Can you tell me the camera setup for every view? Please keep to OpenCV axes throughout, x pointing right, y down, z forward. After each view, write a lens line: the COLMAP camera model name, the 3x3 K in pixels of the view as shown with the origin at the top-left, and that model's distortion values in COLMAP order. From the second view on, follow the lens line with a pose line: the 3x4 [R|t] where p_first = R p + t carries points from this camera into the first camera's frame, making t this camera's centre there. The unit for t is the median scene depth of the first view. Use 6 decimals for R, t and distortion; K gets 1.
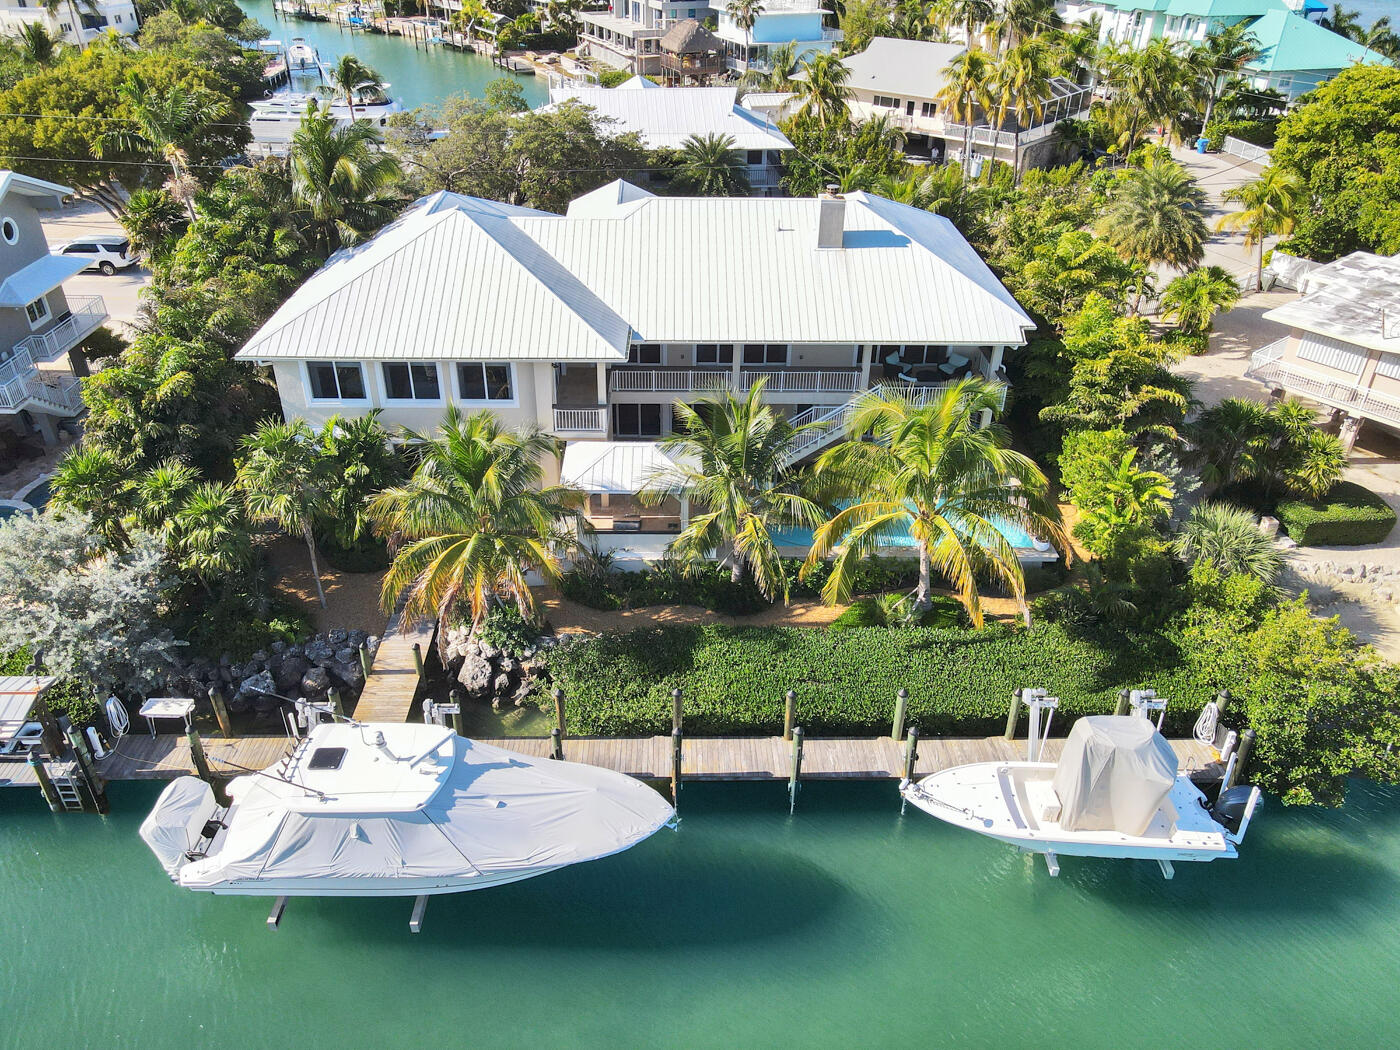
lens RADIAL K [[1042.8, 0, 700.0], [0, 1042.8, 525.0], [0, 0, 1]] dist [0.021235, -0.002871]
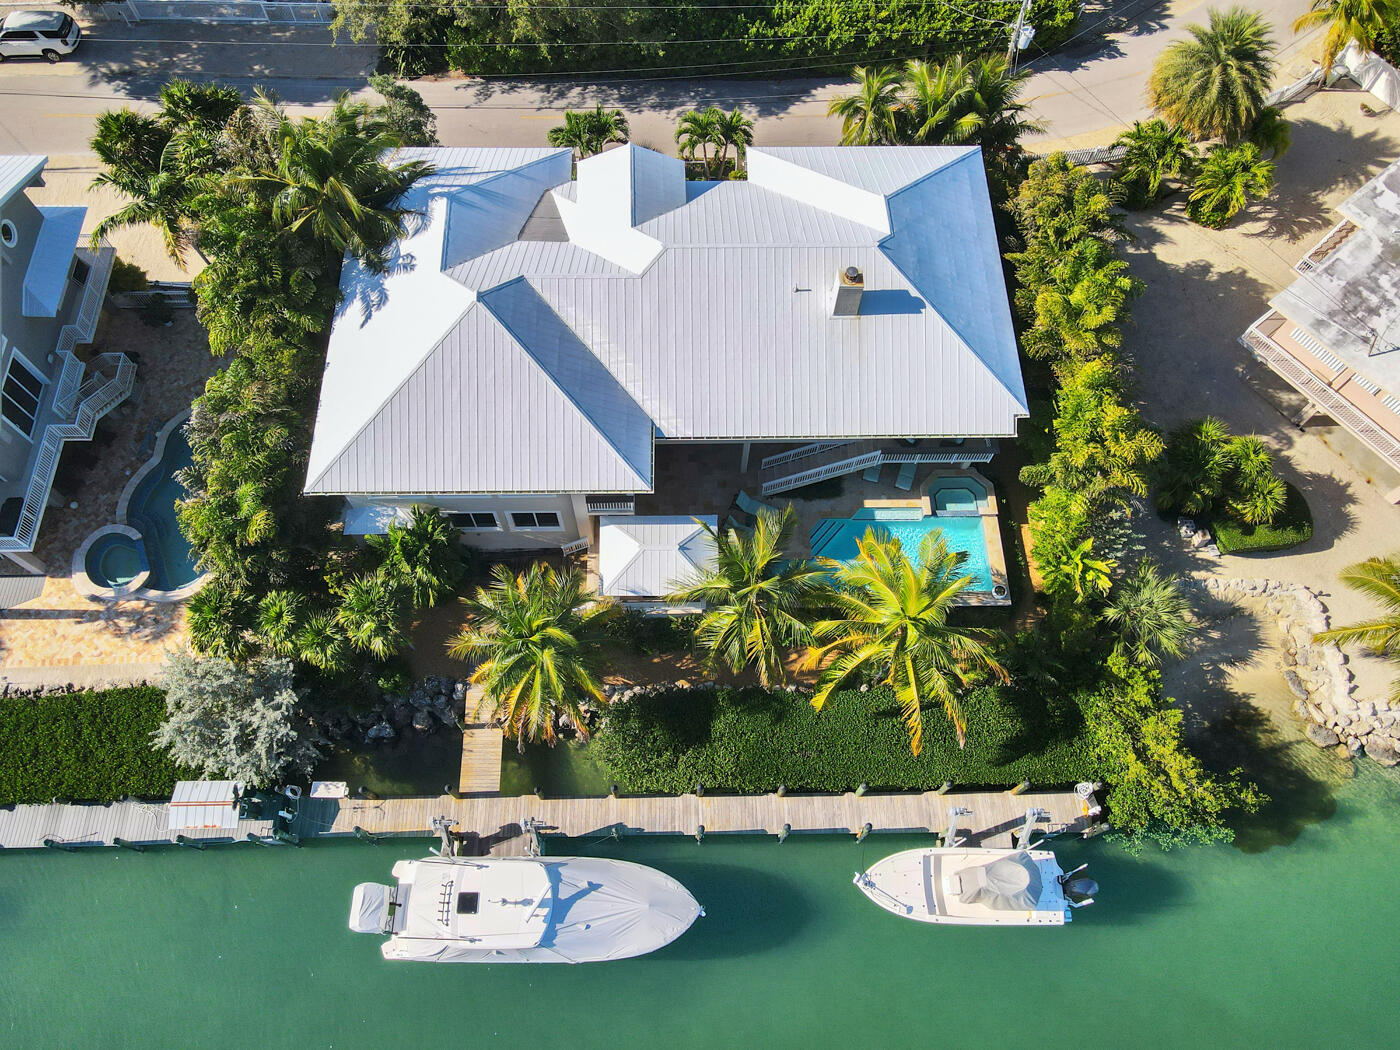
lens RADIAL K [[1042.8, 0, 700.0], [0, 1042.8, 525.0], [0, 0, 1]] dist [0.021235, -0.002871]
pose [[0.999995, 0.001364, 0.003012, -0.022414], [-0.002813, 0.829593, 0.558362, -0.751081], [-0.001737, -0.558367, 0.829592, 0.048003]]
